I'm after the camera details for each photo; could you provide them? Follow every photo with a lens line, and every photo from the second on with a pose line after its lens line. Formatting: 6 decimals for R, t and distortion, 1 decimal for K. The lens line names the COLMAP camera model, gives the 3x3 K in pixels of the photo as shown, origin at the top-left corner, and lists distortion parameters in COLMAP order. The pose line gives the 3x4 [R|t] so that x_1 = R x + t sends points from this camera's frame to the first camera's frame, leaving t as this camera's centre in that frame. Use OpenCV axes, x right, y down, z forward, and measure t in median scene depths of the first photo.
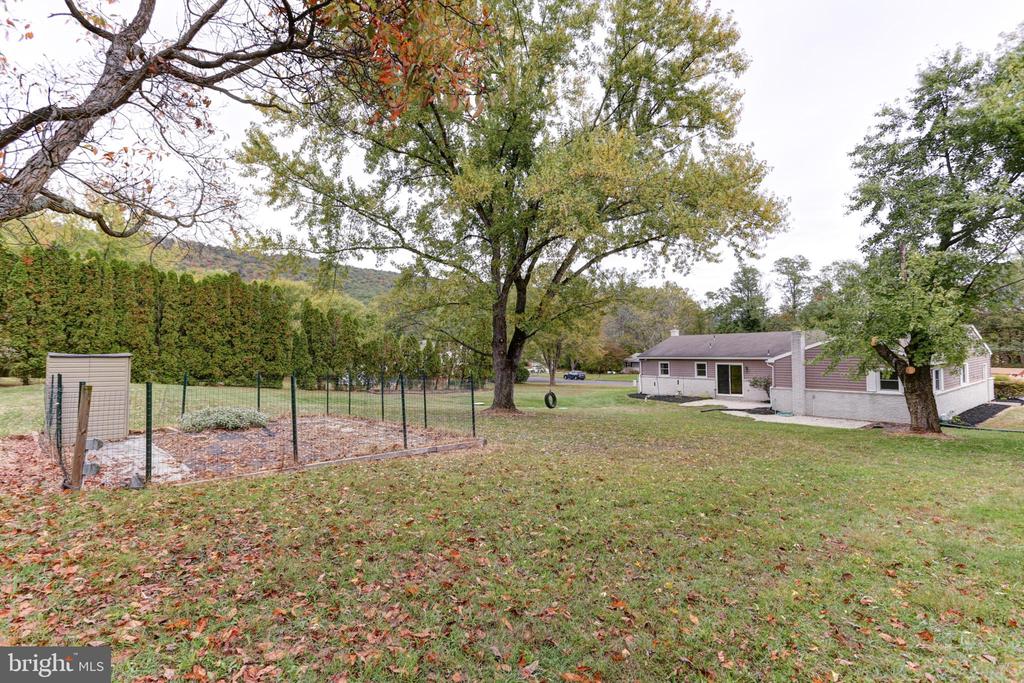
lens RADIAL K [[498.1, 0, 499.5], [0, 498.1, 341.6], [0, 0, 1]] dist [-0.059989, 0.034961]
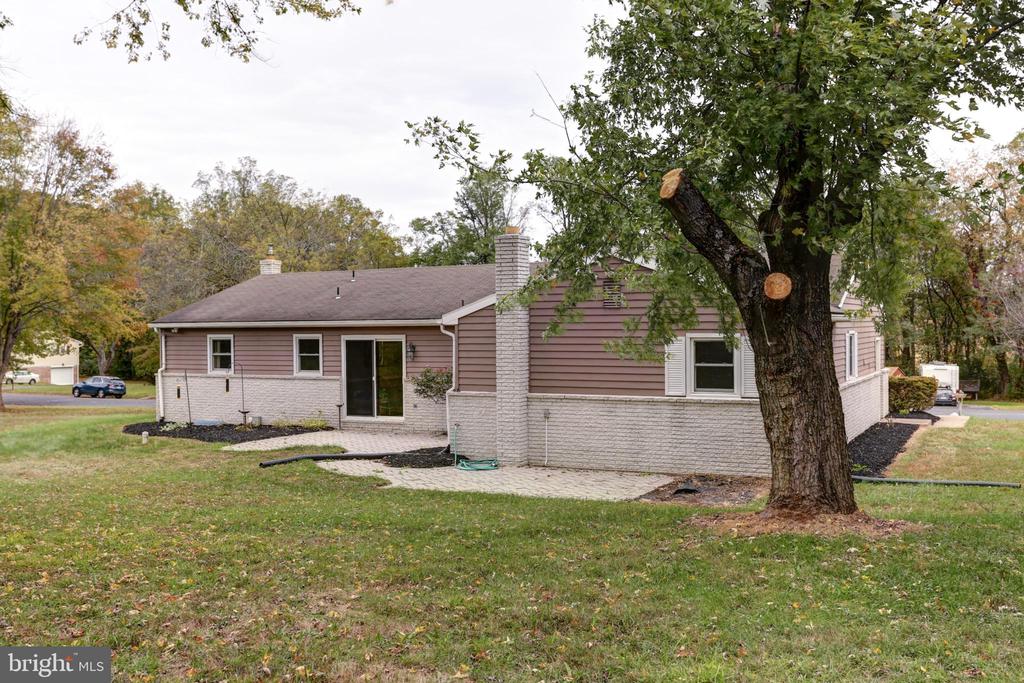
lens RADIAL K [[1013.7, 0, 512.0], [0, 1013.7, 341.5], [0, 0, 1]] dist [-0.023346, -0.009440]
pose [[0.888407, 0.011319, 0.458918, 0.197169], [-0.018565, 0.999764, 0.011280, 0.036684], [-0.458682, -0.018542, 0.888407, 0.244662]]
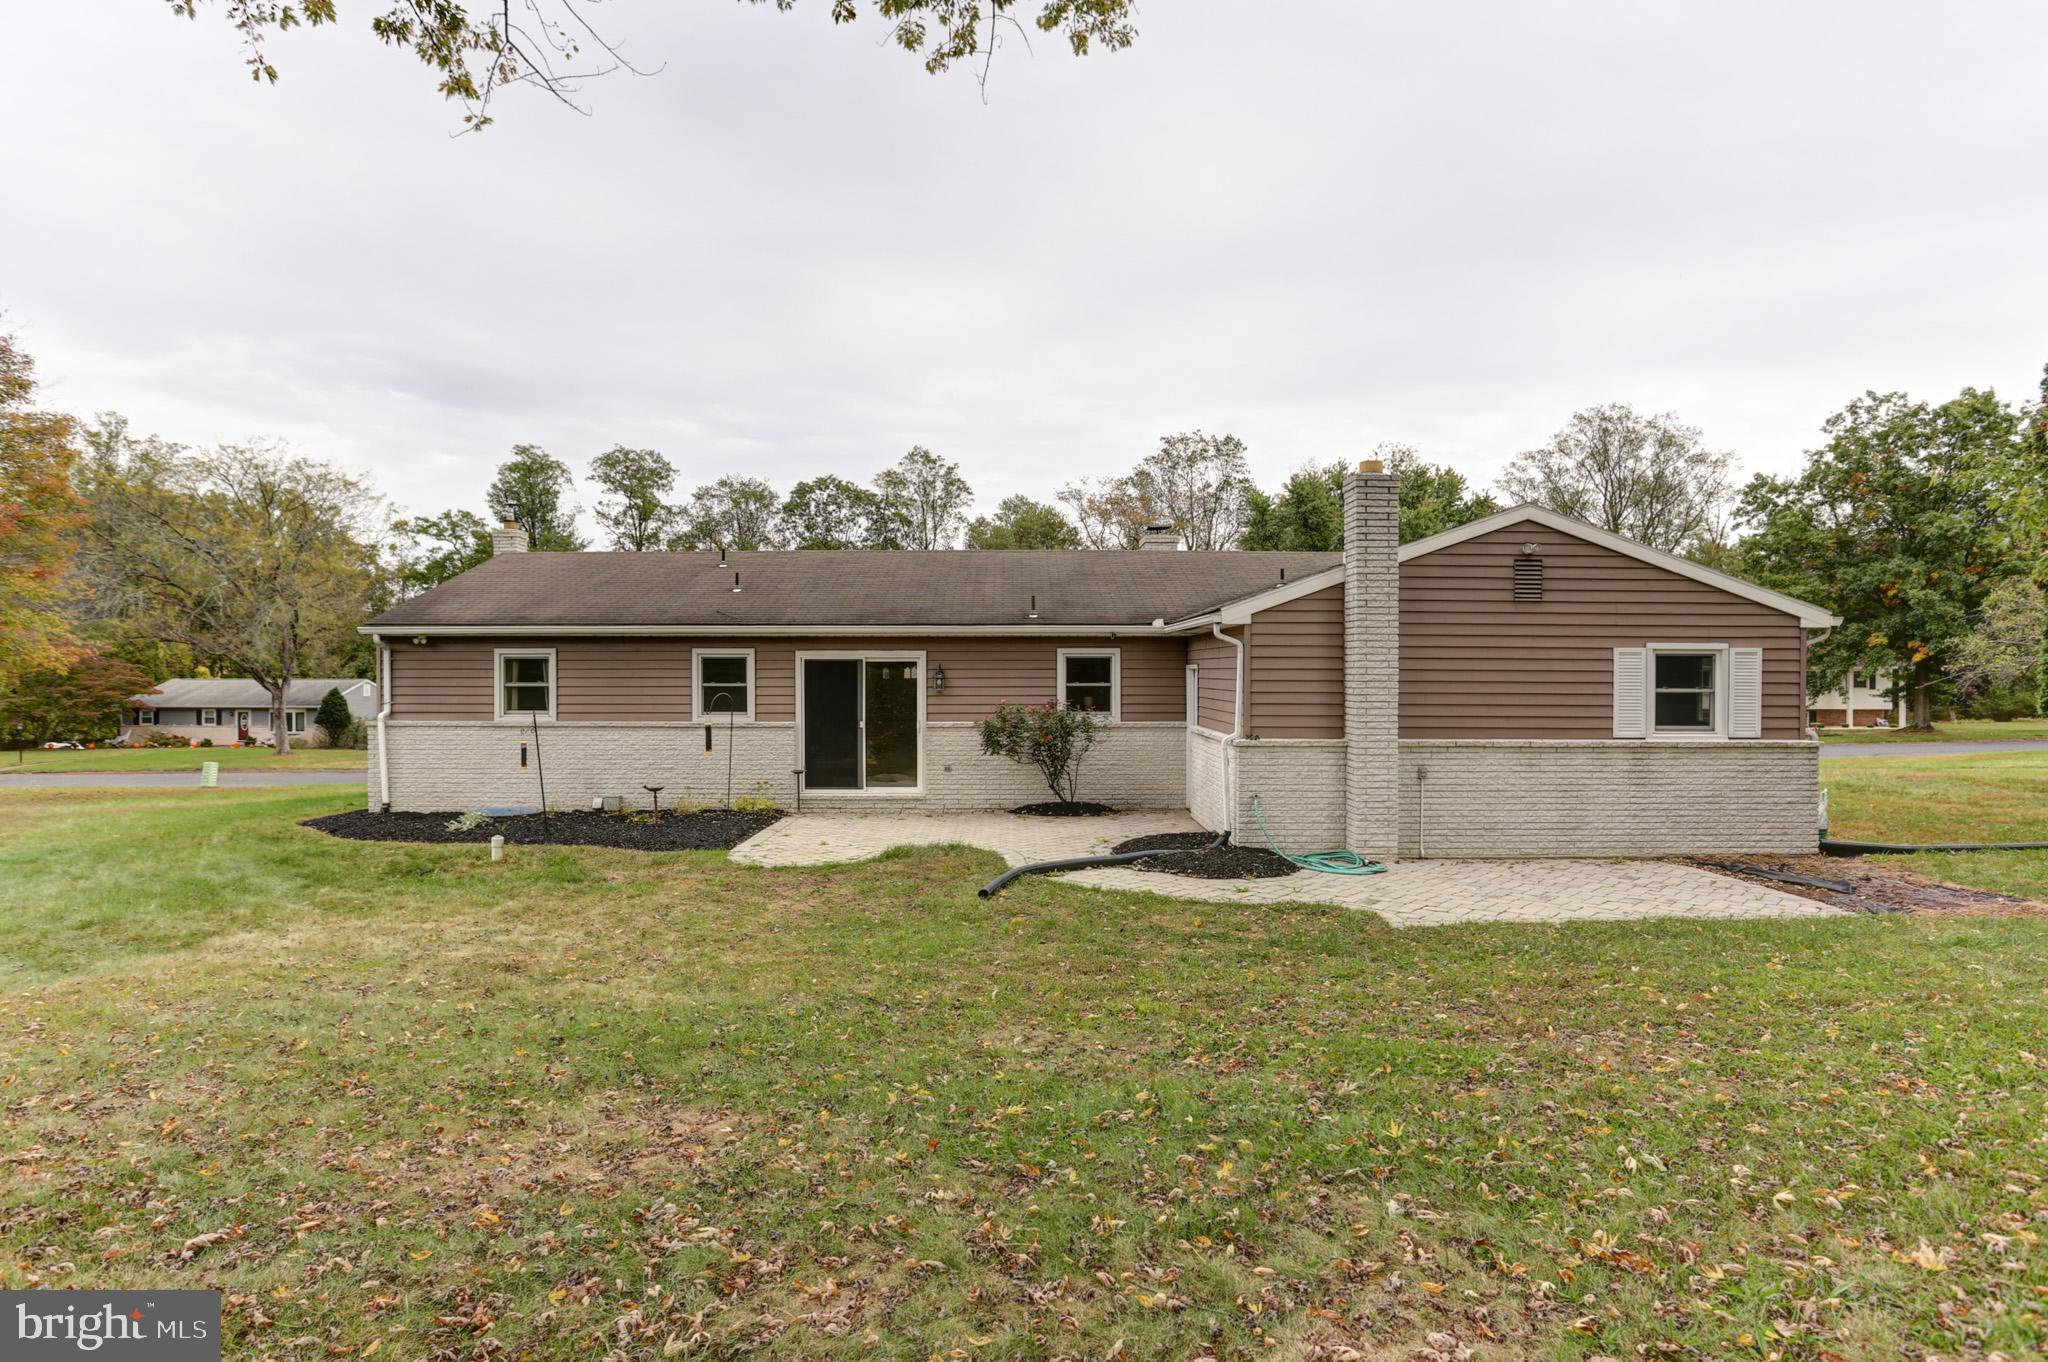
lens RADIAL K [[1138.1, 0, 1024.0], [0, 1138.1, 681.0], [0, 0, 1]] dist [-0.021543, 0.001200]
pose [[0.585367, 0.019989, 0.810522, 0.081491], [-0.024210, 0.999681, -0.007170, 0.058024], [-0.810407, -0.015426, 0.585664, 0.620874]]
